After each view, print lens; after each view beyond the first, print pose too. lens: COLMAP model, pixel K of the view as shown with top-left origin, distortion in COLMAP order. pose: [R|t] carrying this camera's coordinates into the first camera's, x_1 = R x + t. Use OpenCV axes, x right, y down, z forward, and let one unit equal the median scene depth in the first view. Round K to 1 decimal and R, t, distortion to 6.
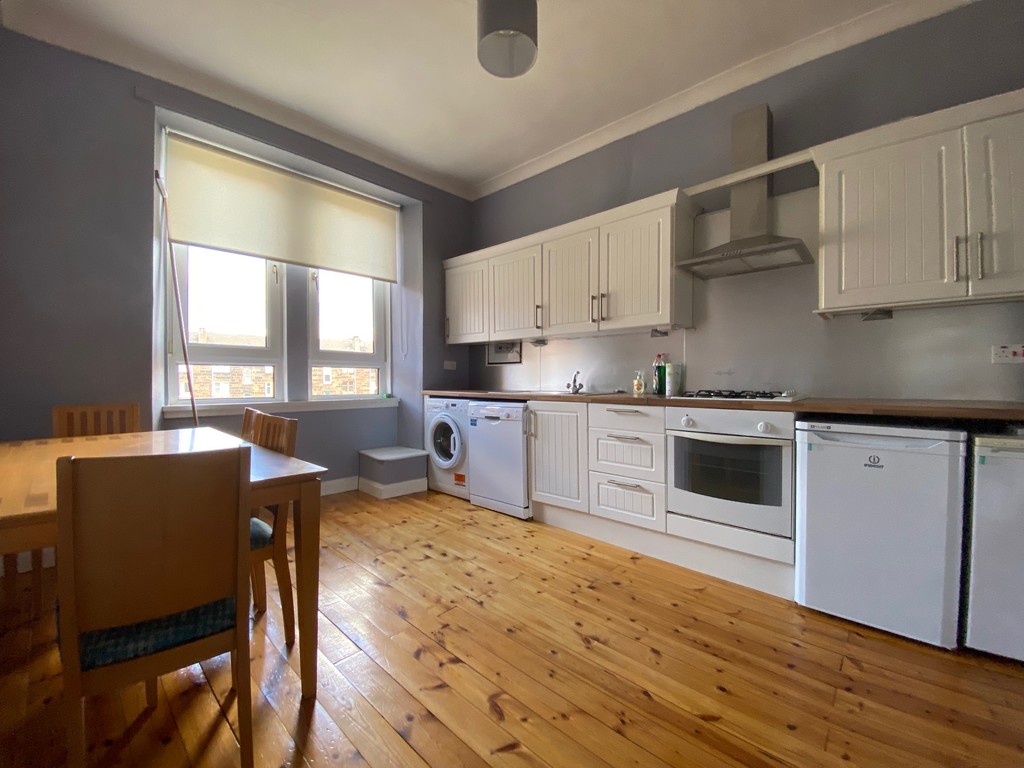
lens RADIAL K [[416.1, 0, 515.7], [0, 416.1, 384.2], [0, 0, 1]] dist [0.045171, -0.034063]
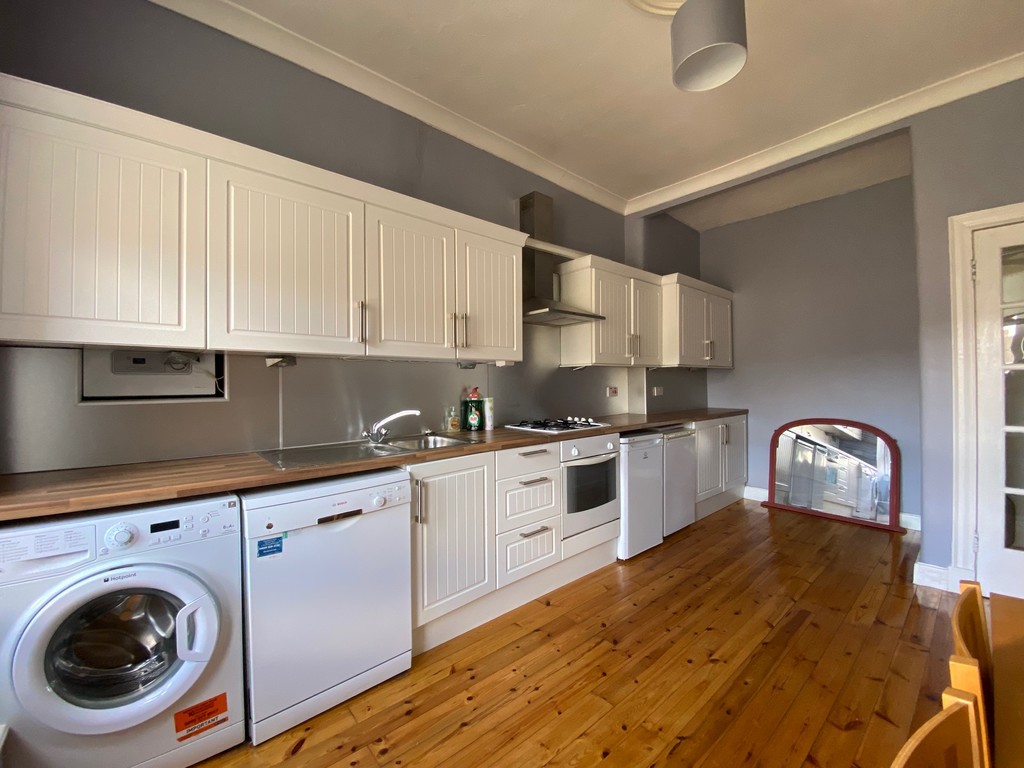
lens RADIAL K [[416.1, 0, 515.7], [0, 416.1, 384.2], [0, 0, 1]] dist [0.045171, -0.034063]
pose [[0.103671, -0.000171, 0.994612, -0.668149], [0.024972, 0.999685, -0.002431, -0.086892], [-0.994298, 0.025090, 0.103643, 0.937821]]
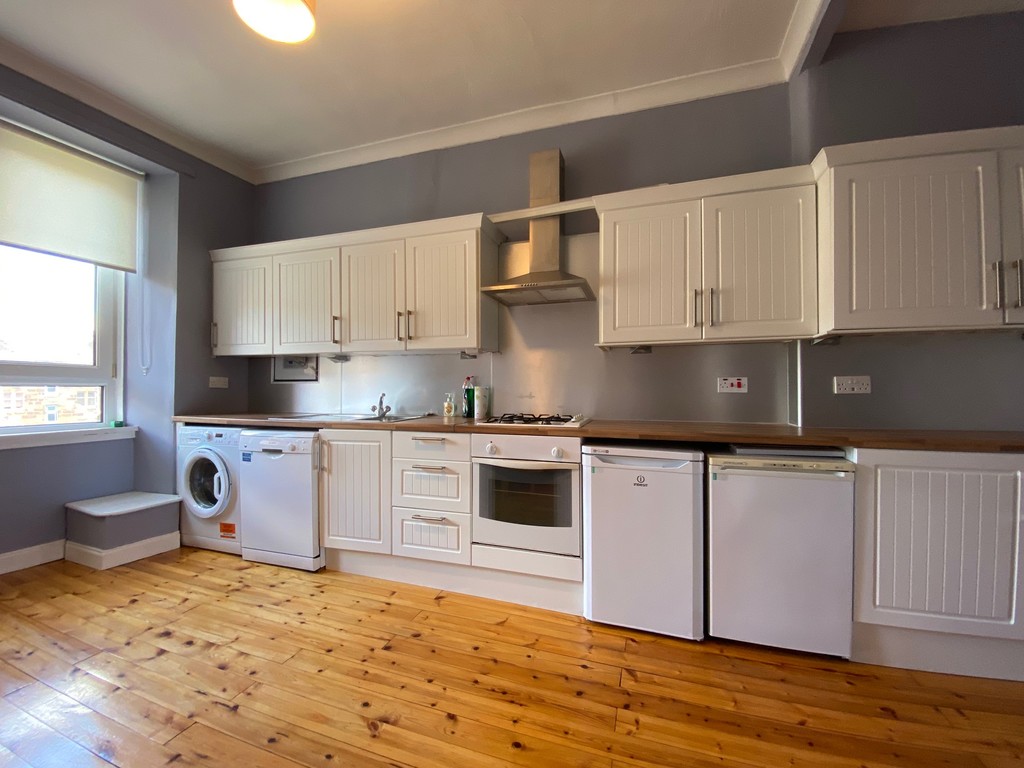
lens RADIAL K [[416.1, 0, 515.7], [0, 416.1, 384.2], [0, 0, 1]] dist [0.045171, -0.034063]
pose [[0.915523, 0.003238, 0.402254, 0.059372], [0.005168, 0.999790, -0.019811, -0.038816], [-0.402233, 0.020216, 0.915314, 0.066693]]
